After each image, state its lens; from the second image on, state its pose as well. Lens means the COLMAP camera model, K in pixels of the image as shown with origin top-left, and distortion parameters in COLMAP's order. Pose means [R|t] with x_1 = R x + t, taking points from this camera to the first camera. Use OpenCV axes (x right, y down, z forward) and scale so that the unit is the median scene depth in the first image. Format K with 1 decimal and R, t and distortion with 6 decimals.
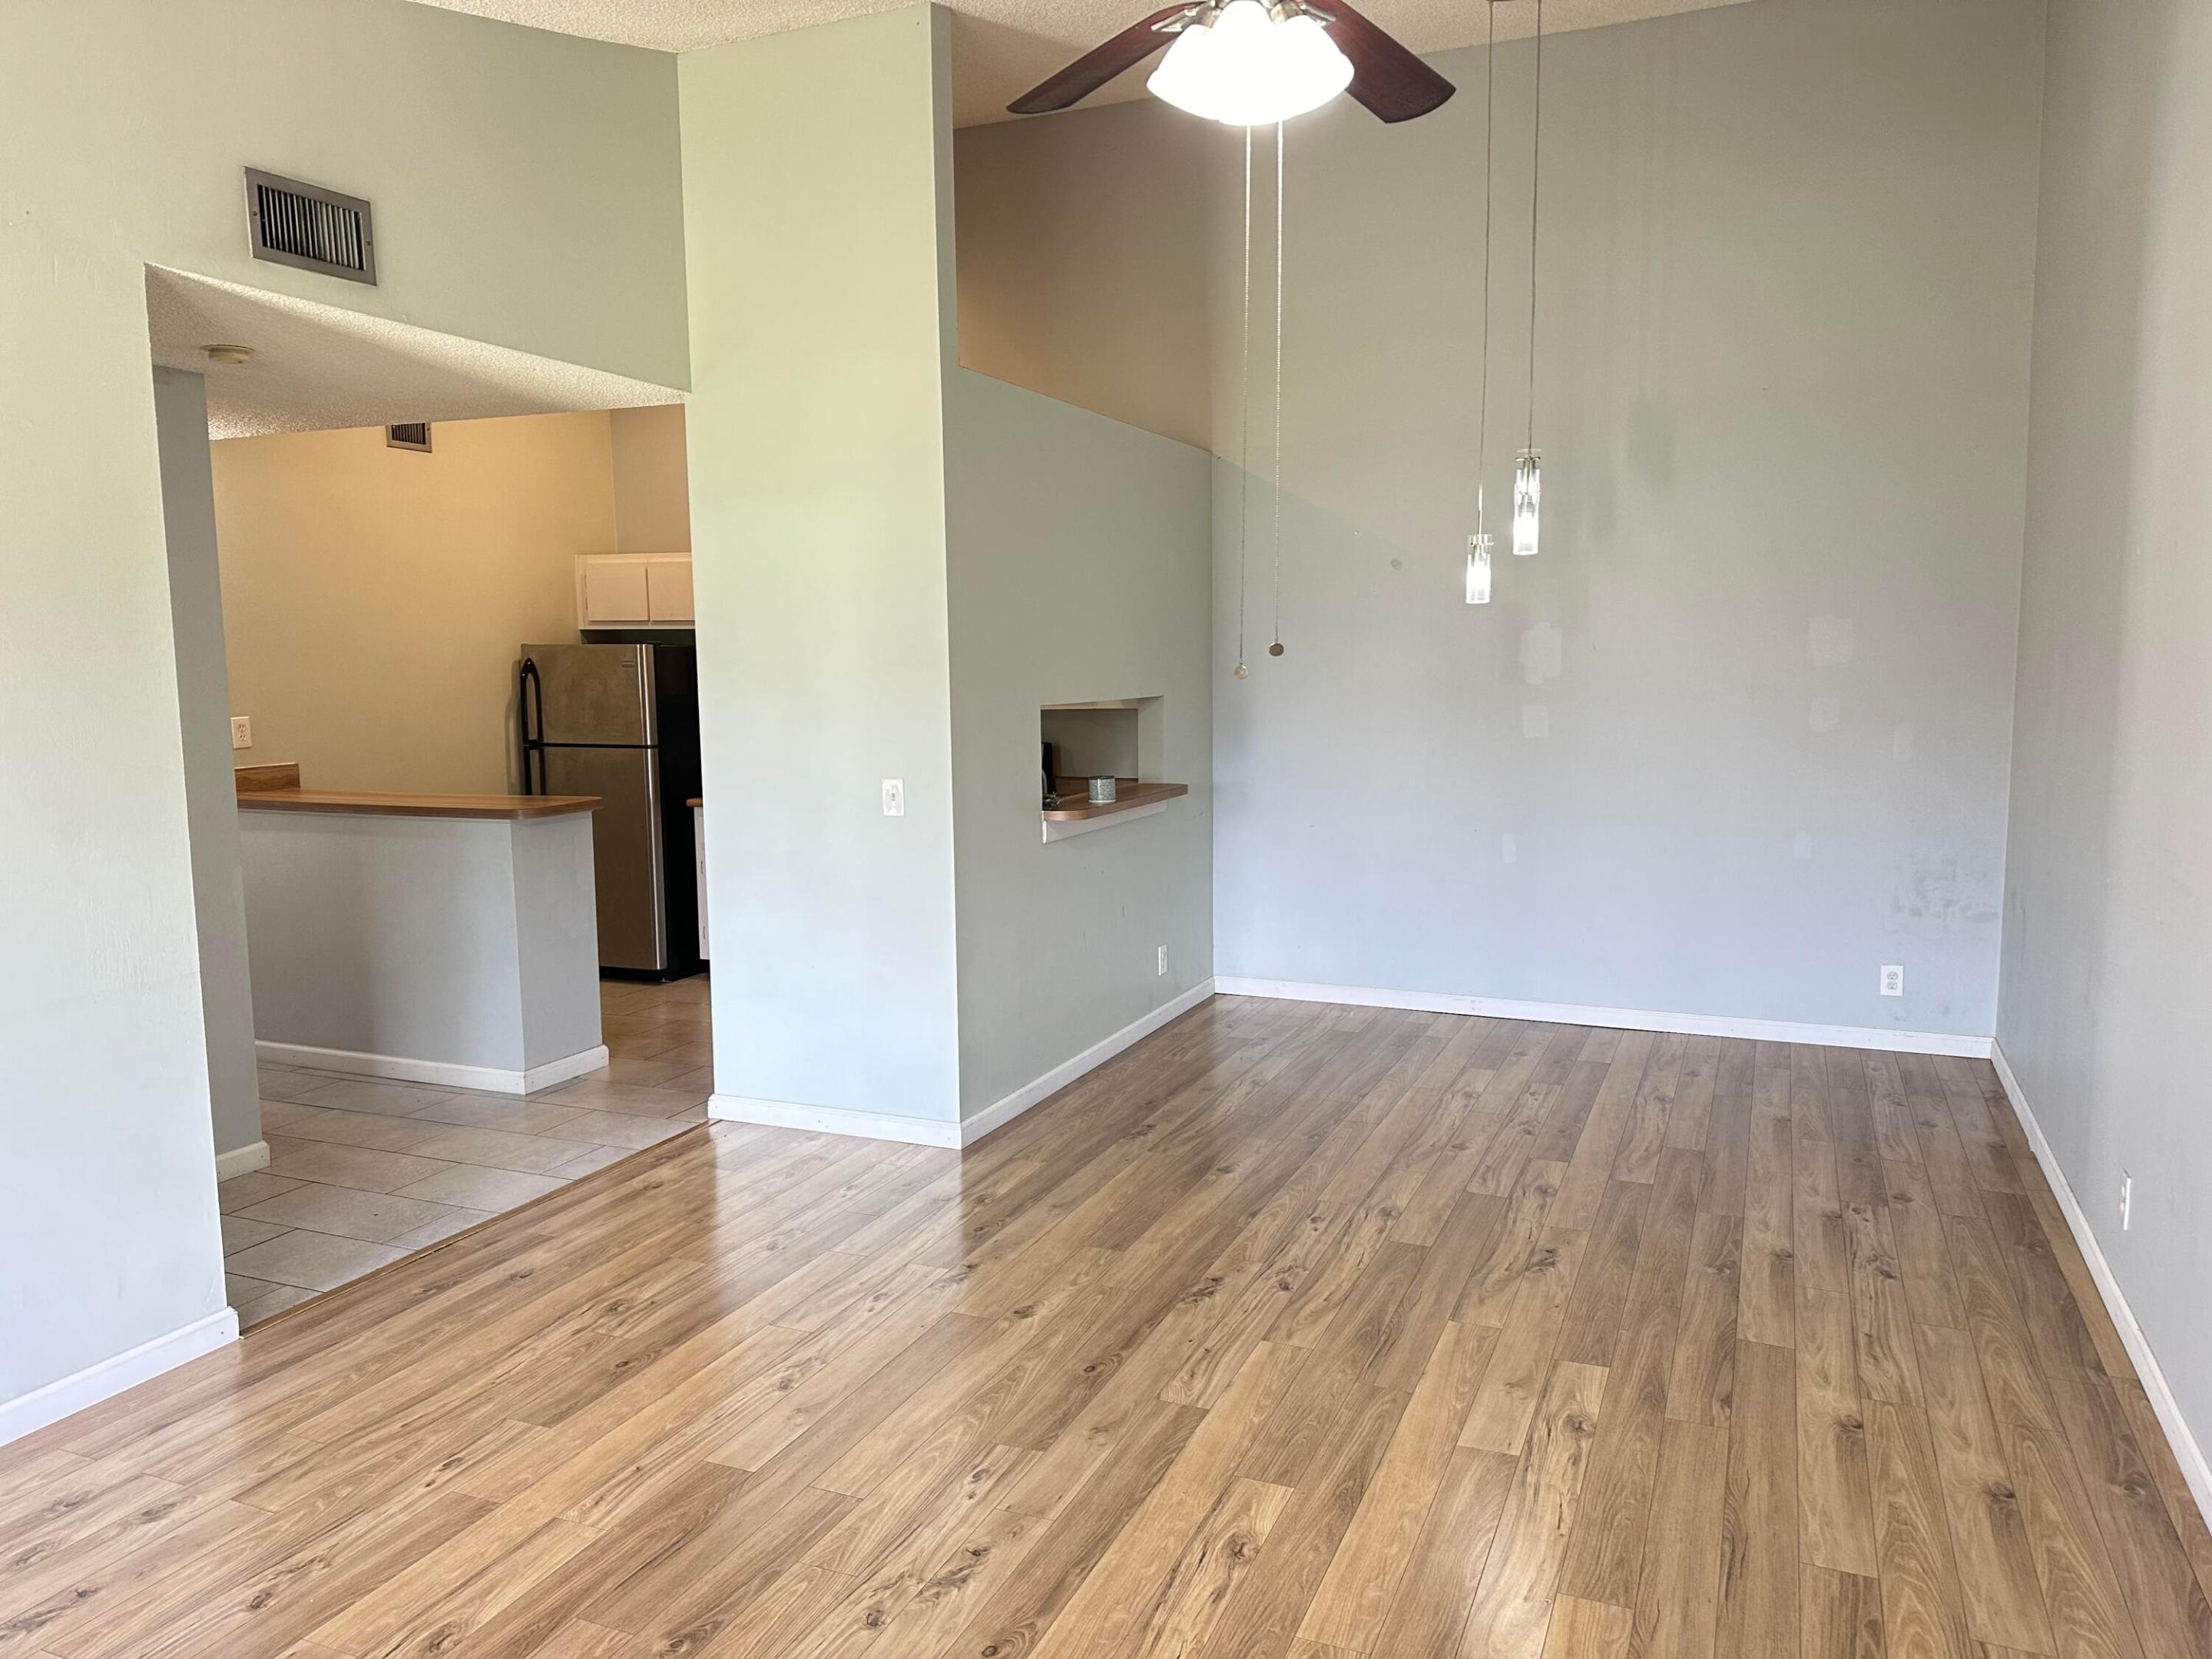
lens RADIAL K [[1564.1, 0, 1108.6], [0, 1564.1, 814.1], [0, 0, 1]] dist [0.101225, -0.149021]
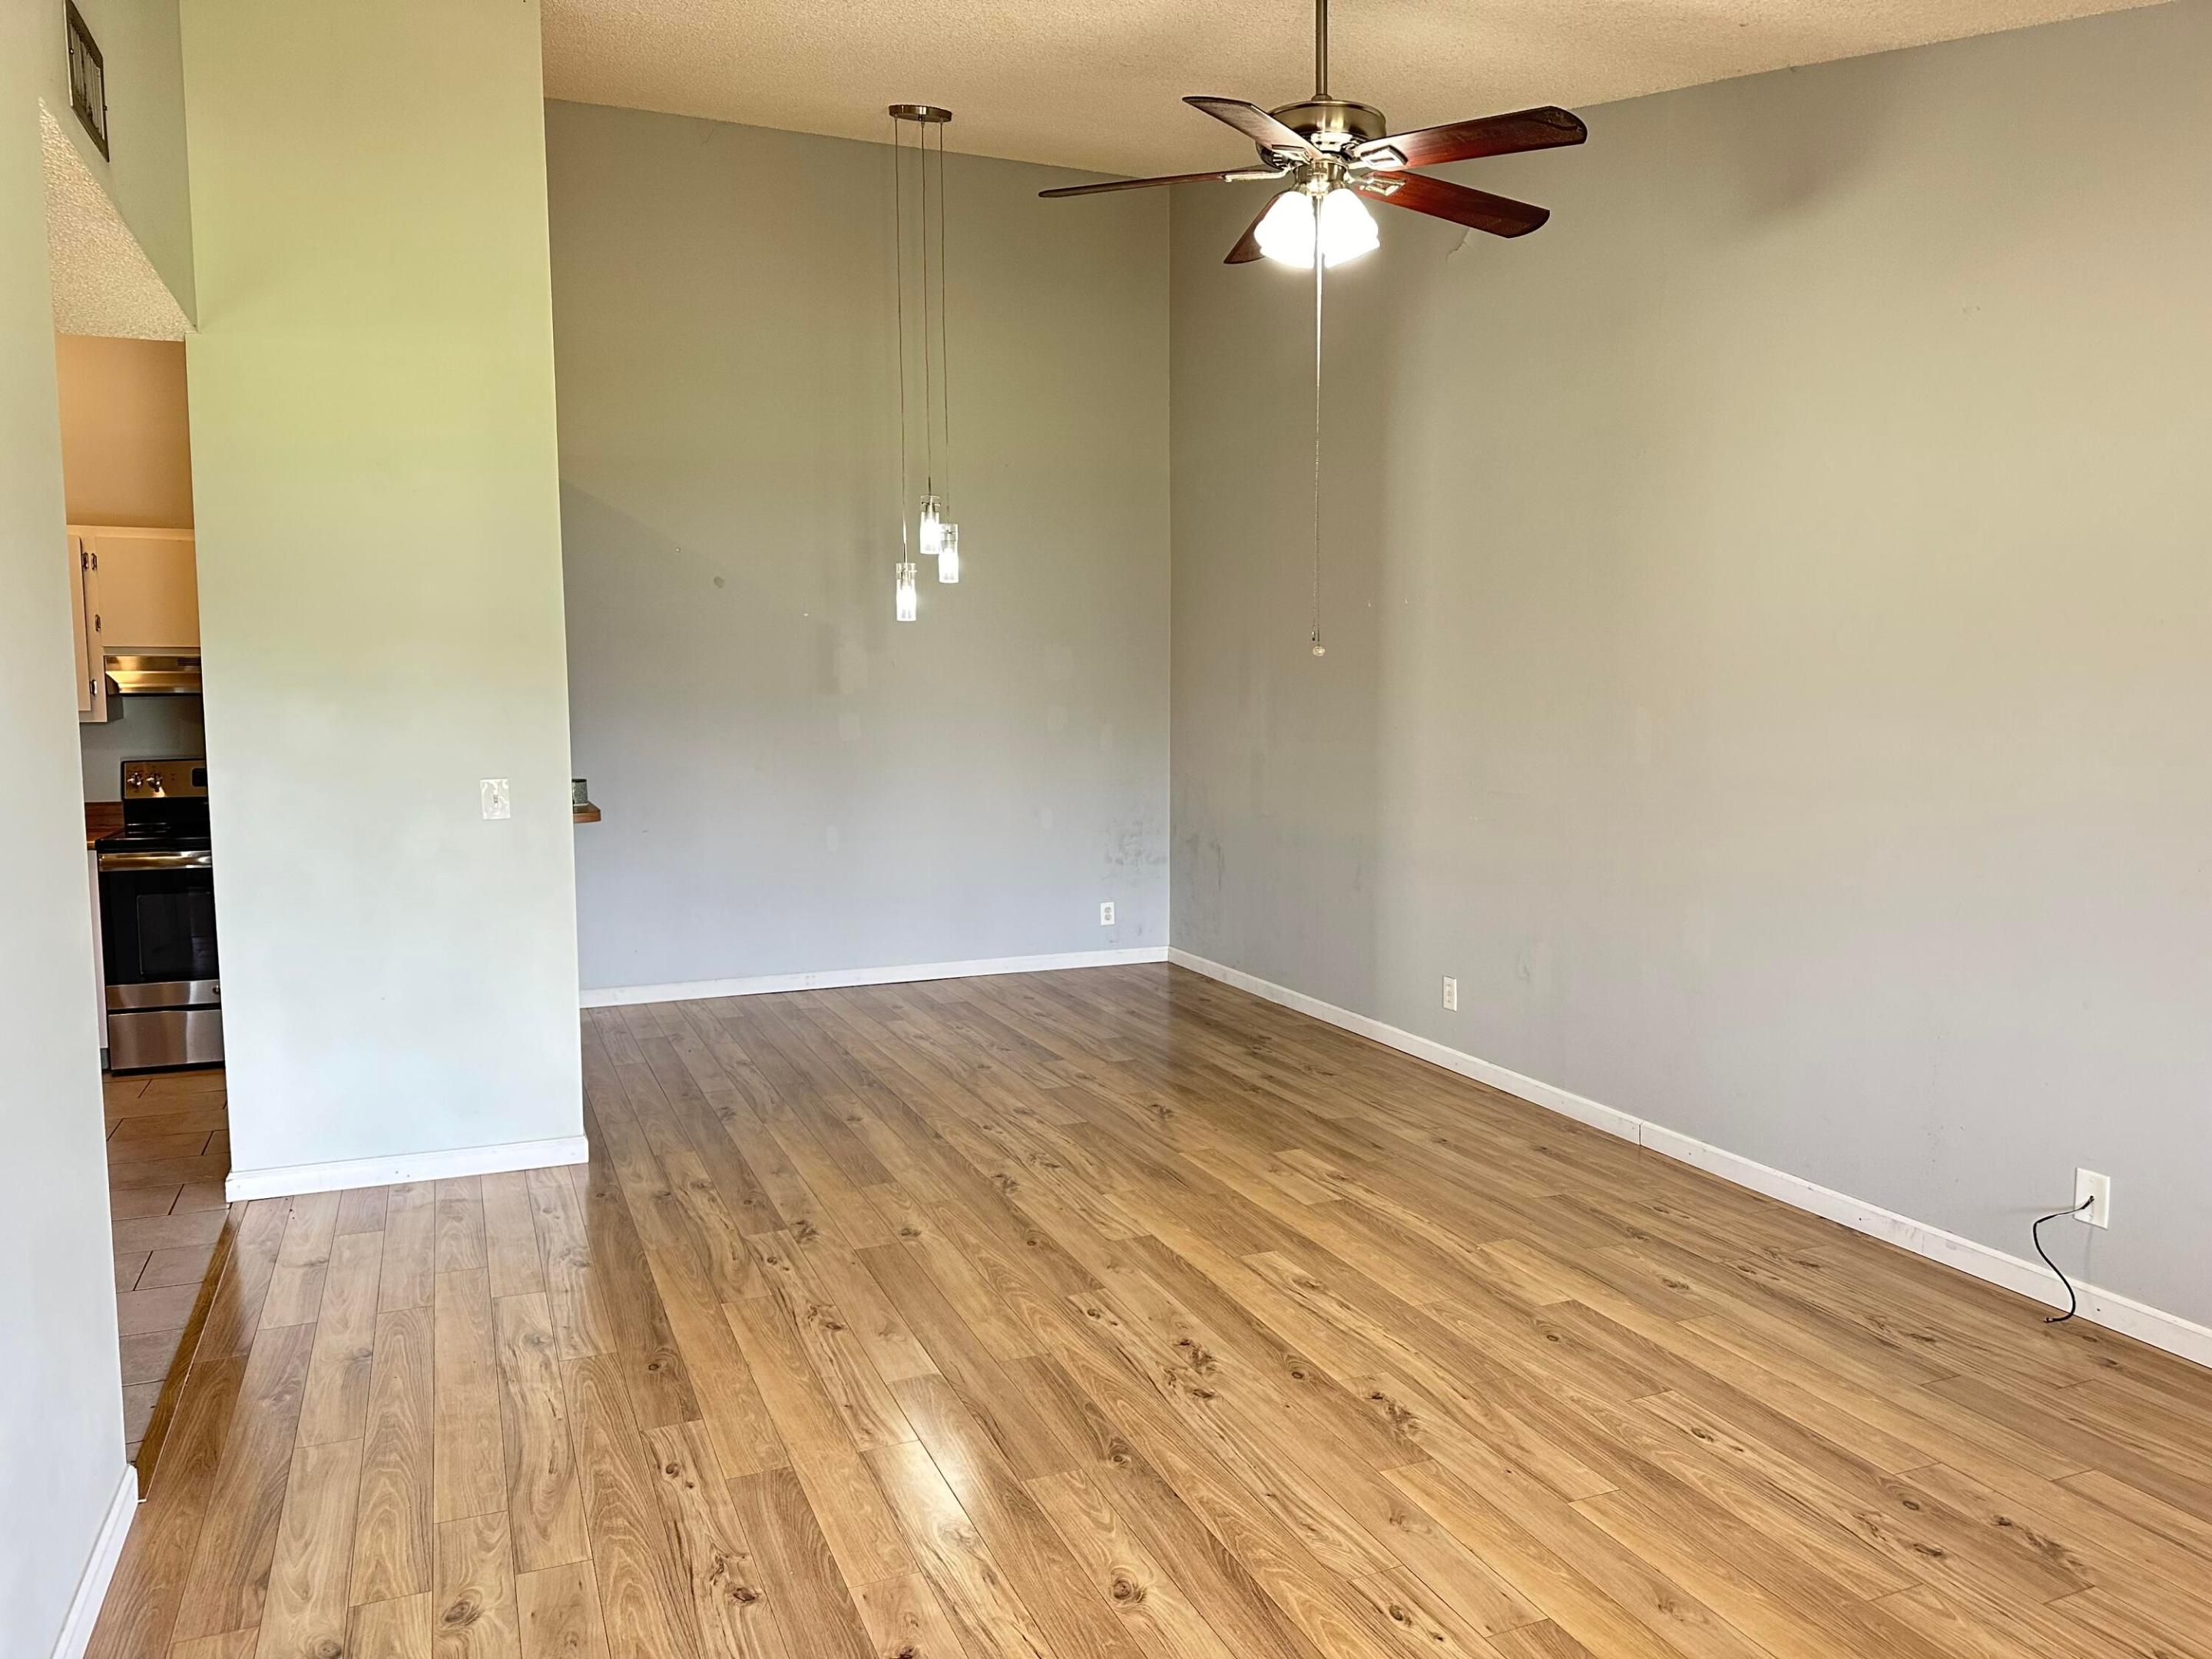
lens RADIAL K [[1560.8, 0, 1106.0], [0, 1560.8, 829.5], [0, 0, 1]] dist [0.197794, -0.417837]
pose [[0.690951, -0.057571, 0.720606, -0.688185], [0.071905, 0.997354, 0.010736, 0.027299], [-0.719317, 0.044398, 0.693262, 0.104525]]
